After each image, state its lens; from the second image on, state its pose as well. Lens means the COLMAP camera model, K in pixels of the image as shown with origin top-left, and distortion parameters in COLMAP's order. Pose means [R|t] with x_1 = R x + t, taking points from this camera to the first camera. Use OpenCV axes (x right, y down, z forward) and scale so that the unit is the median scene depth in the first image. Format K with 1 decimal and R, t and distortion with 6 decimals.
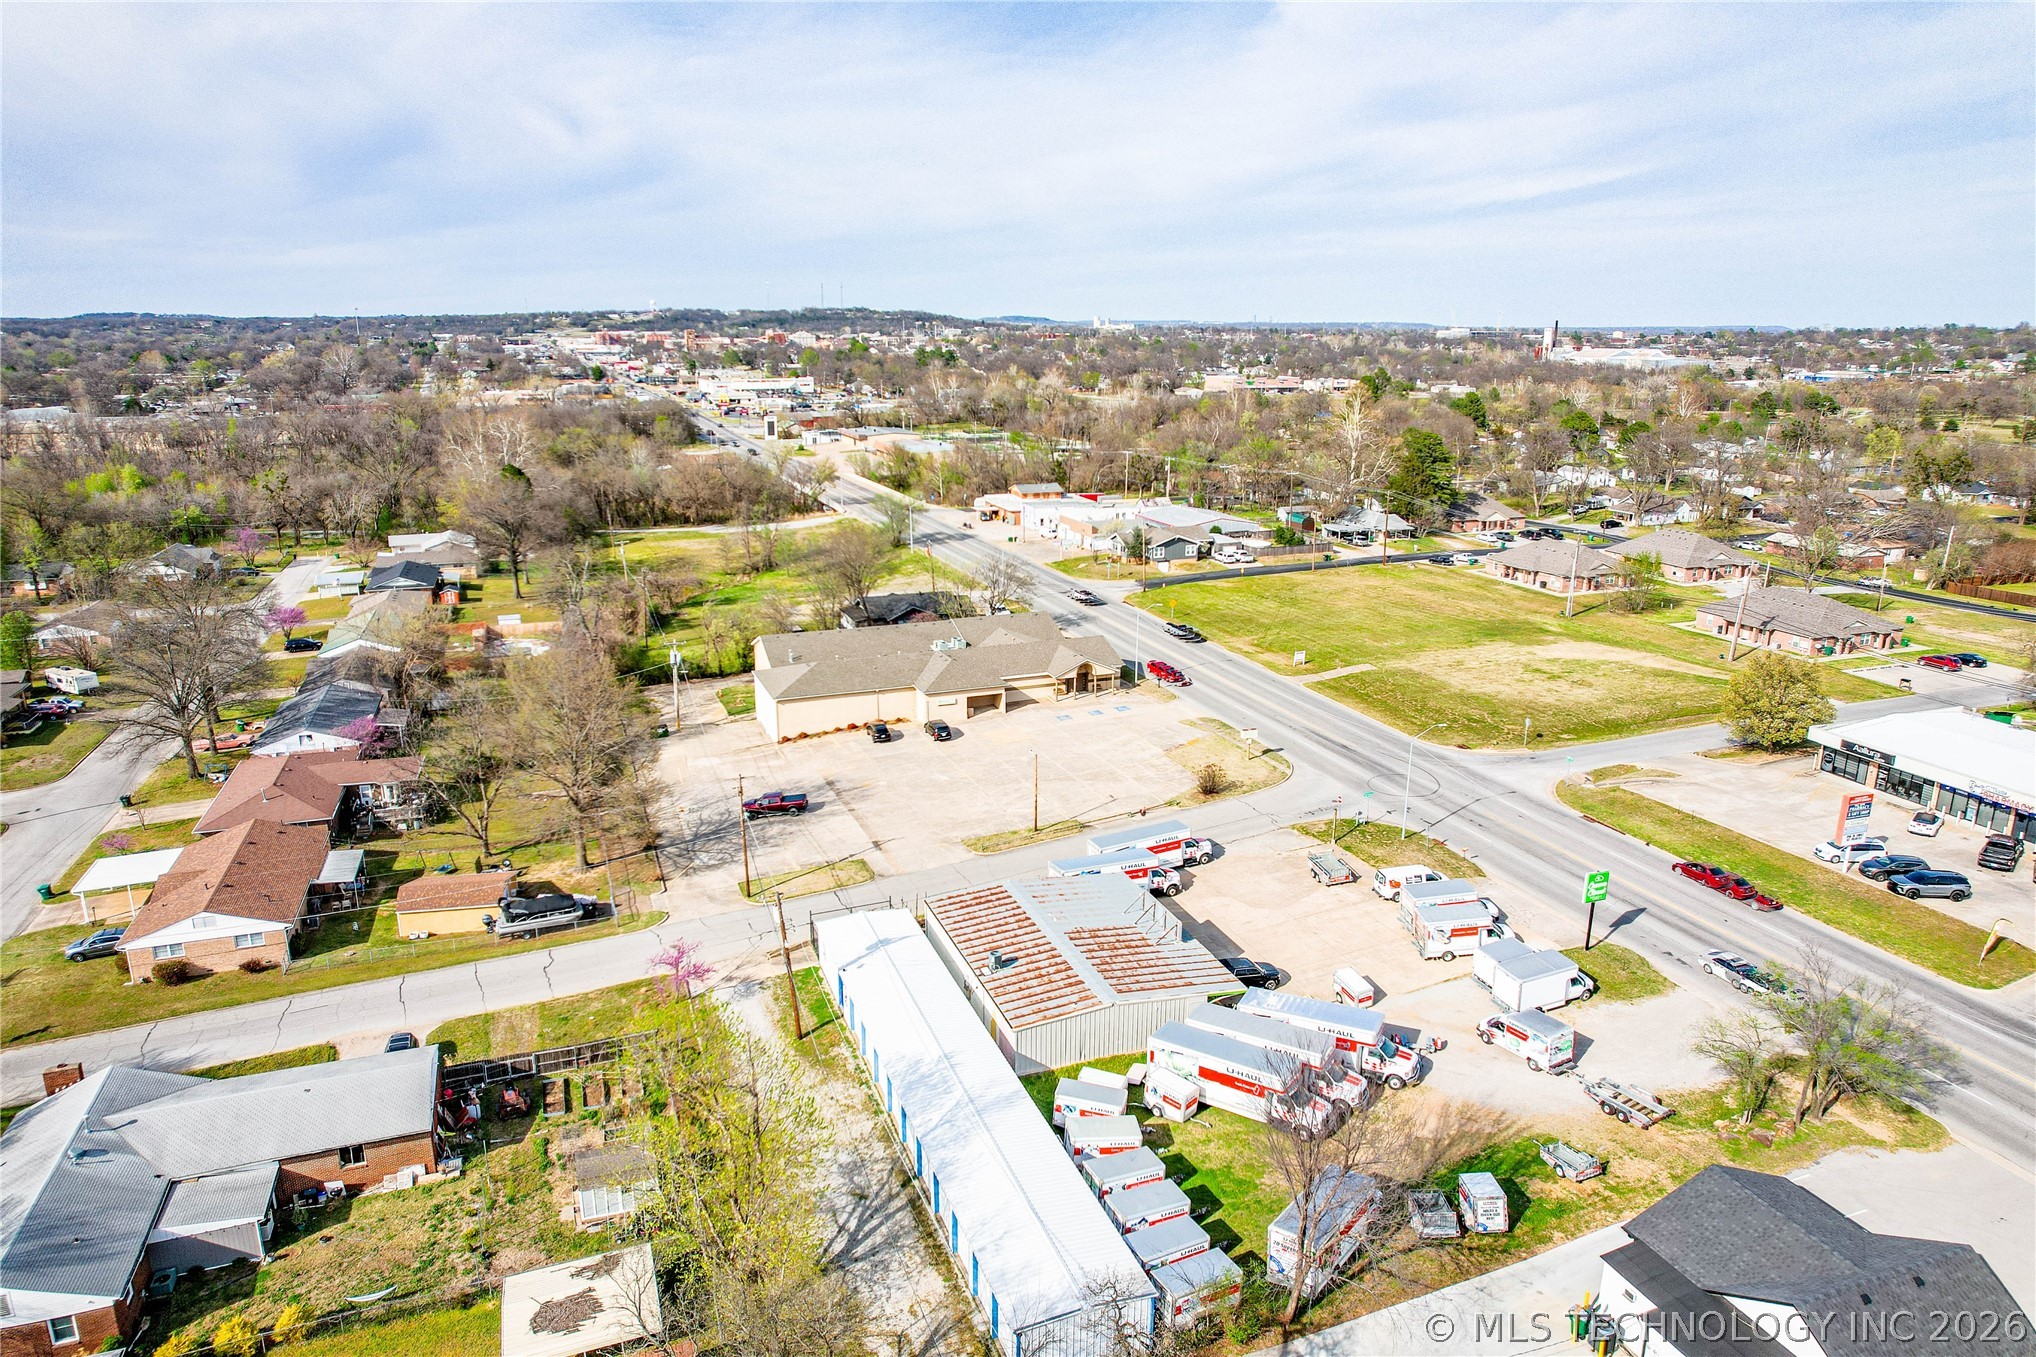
lens RADIAL K [[1309.0, 0, 1019.1], [0, 1309.0, 671.5], [0, 0, 1]] dist [-0.067636, 0.059542]
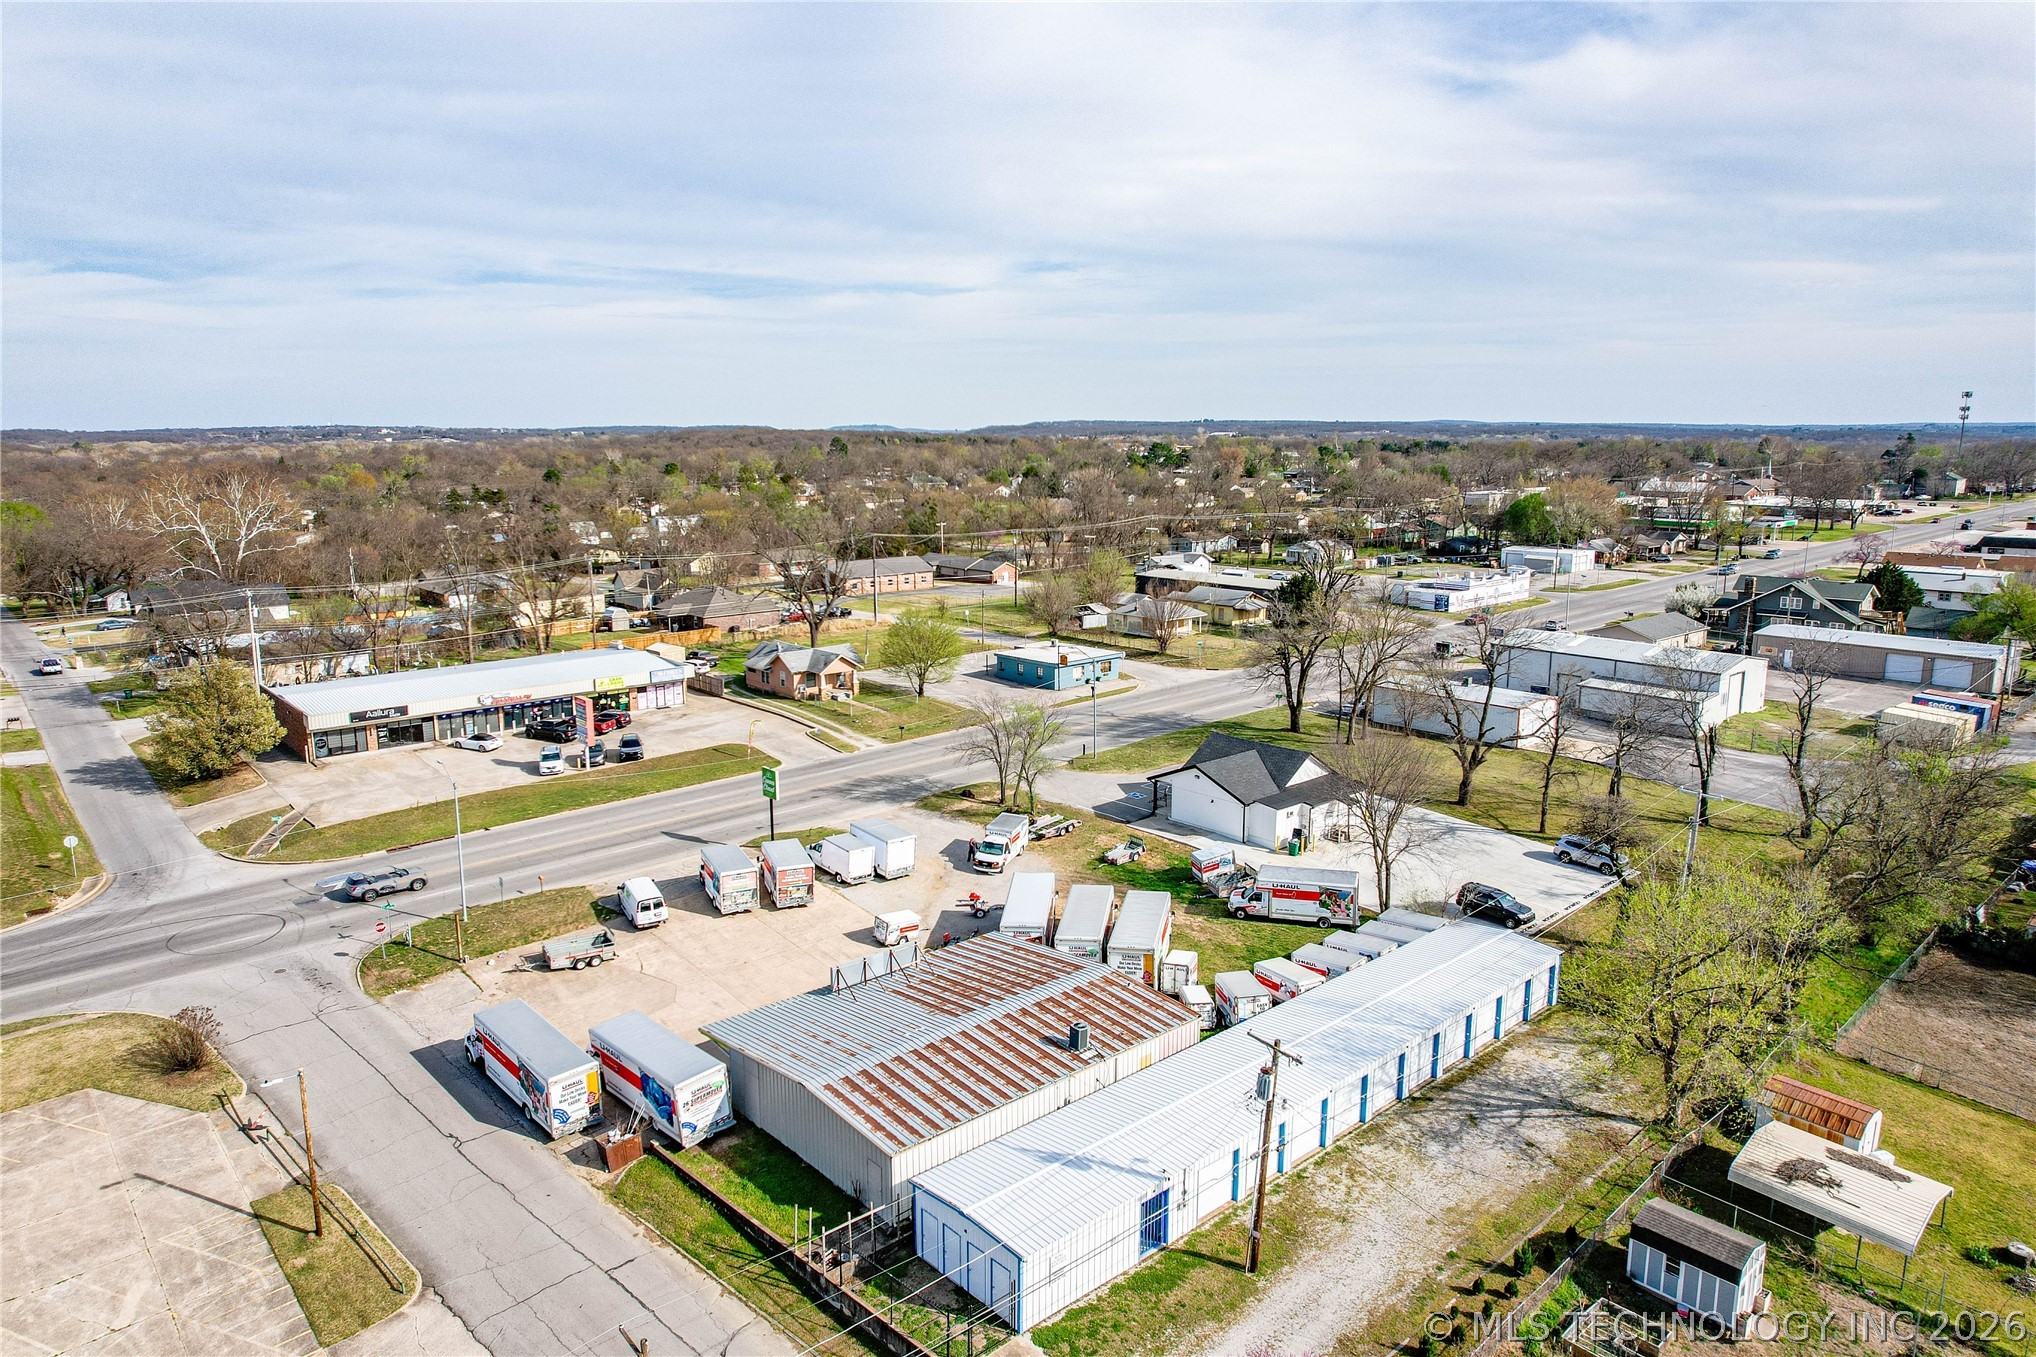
lens RADIAL K [[1309.0, 0, 1019.1], [0, 1309.0, 671.5], [0, 0, 1]] dist [-0.067636, 0.059542]
pose [[-0.376700, -0.167999, 0.910974, -0.469638], [0.242303, 0.931309, 0.271944, -0.127736], [-0.894084, 0.323173, -0.310117, 0.887942]]
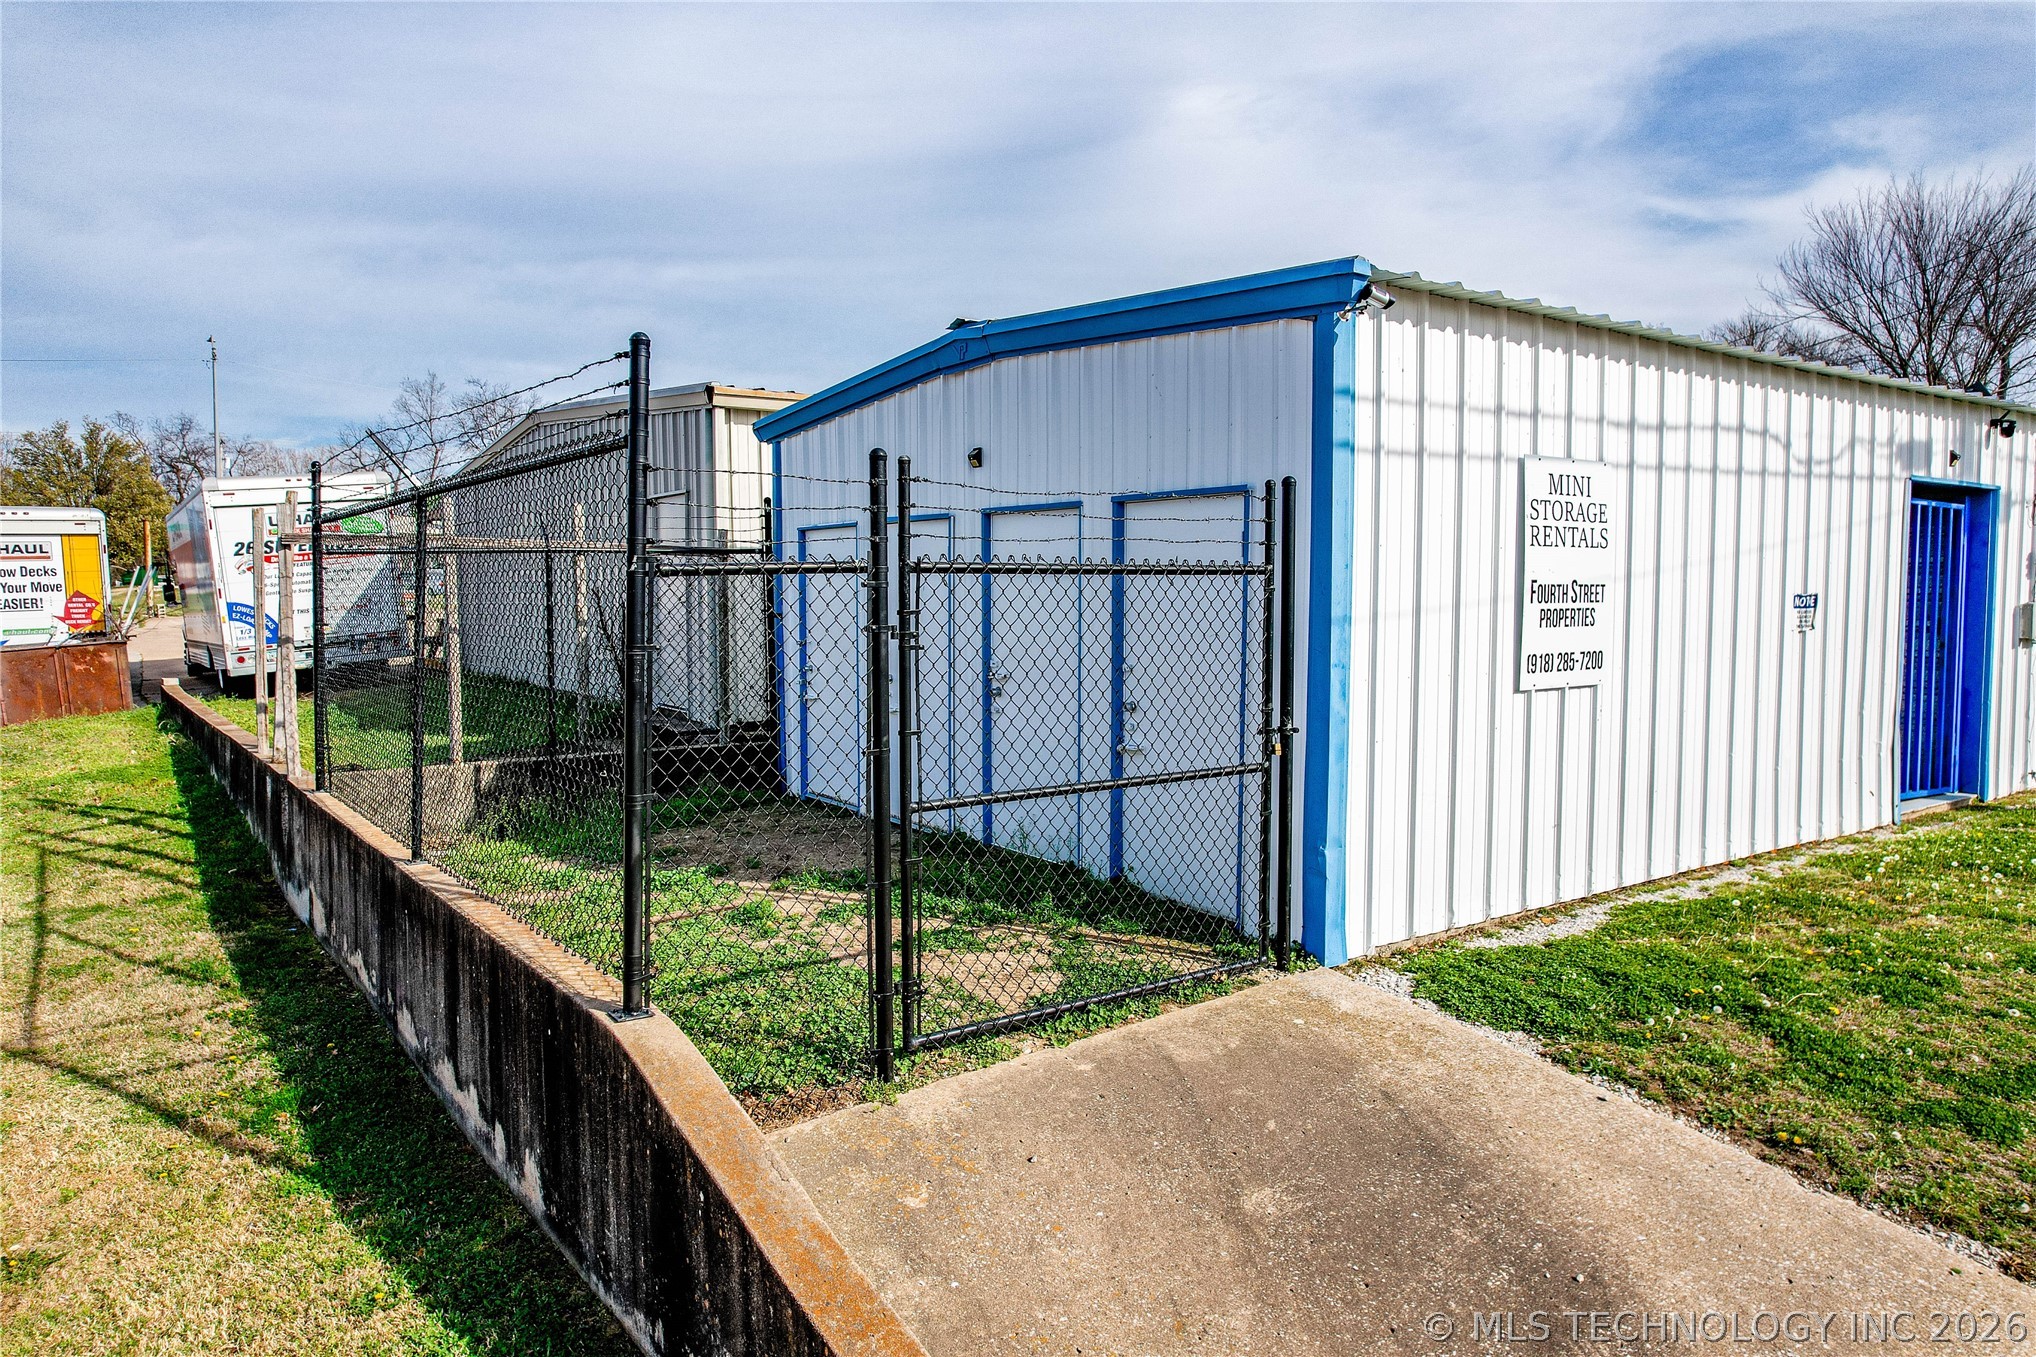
lens RADIAL K [[1309.0, 0, 1019.1], [0, 1309.0, 671.5], [0, 0, 1]] dist [-0.067636, 0.059542]
pose [[-0.256026, -0.054172, 0.965151, -0.174234], [0.253424, 0.959746, 0.121094, 0.163936], [-0.932859, 0.275596, -0.231992, 0.848979]]
